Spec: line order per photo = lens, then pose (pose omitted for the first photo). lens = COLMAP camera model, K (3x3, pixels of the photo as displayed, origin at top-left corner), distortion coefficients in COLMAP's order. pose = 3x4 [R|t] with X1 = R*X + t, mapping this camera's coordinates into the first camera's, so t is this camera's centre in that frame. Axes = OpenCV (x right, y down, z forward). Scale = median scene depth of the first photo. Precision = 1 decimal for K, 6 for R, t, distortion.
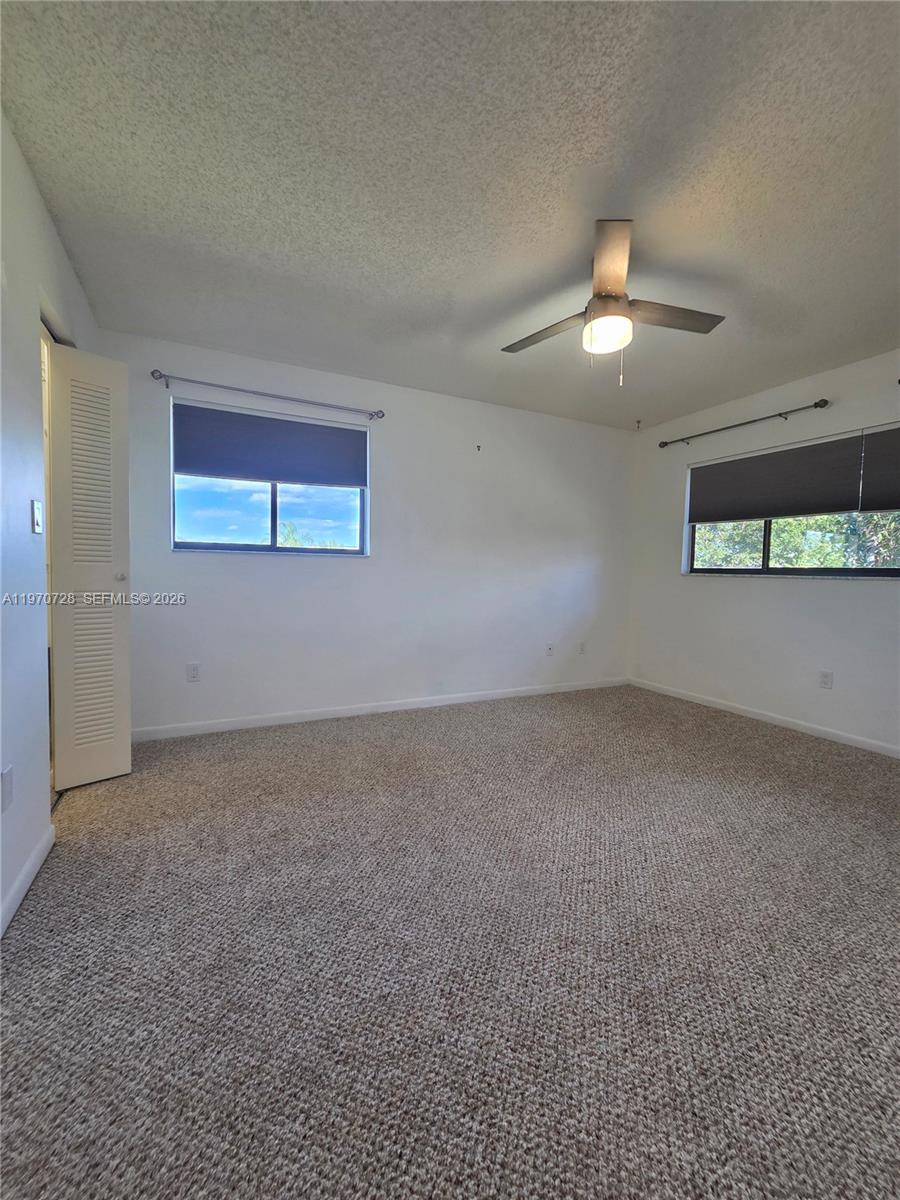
lens RADIAL K [[488.2, 0, 451.8], [0, 488.2, 600.4], [0, 0, 1]] dist [0.004368, -0.002634]
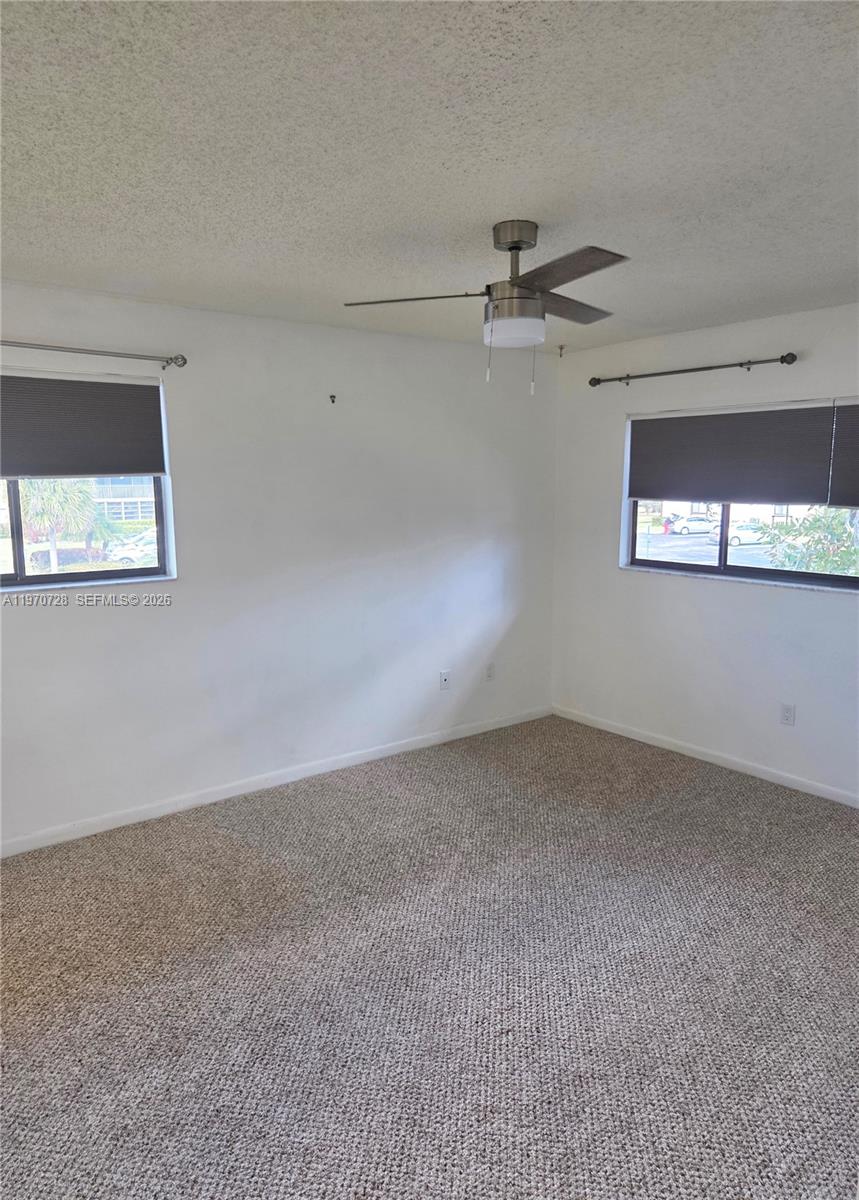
lens RADIAL K [[814.4, 0, 439.6], [0, 814.4, 604.1], [0, 0, 1]] dist [0.054886, -0.043864]
pose [[0.978437, -0.052253, 0.199826, -0.091613], [0.030242, 0.993286, 0.111658, -0.358486], [-0.204319, -0.103207, 0.973449, -0.327056]]
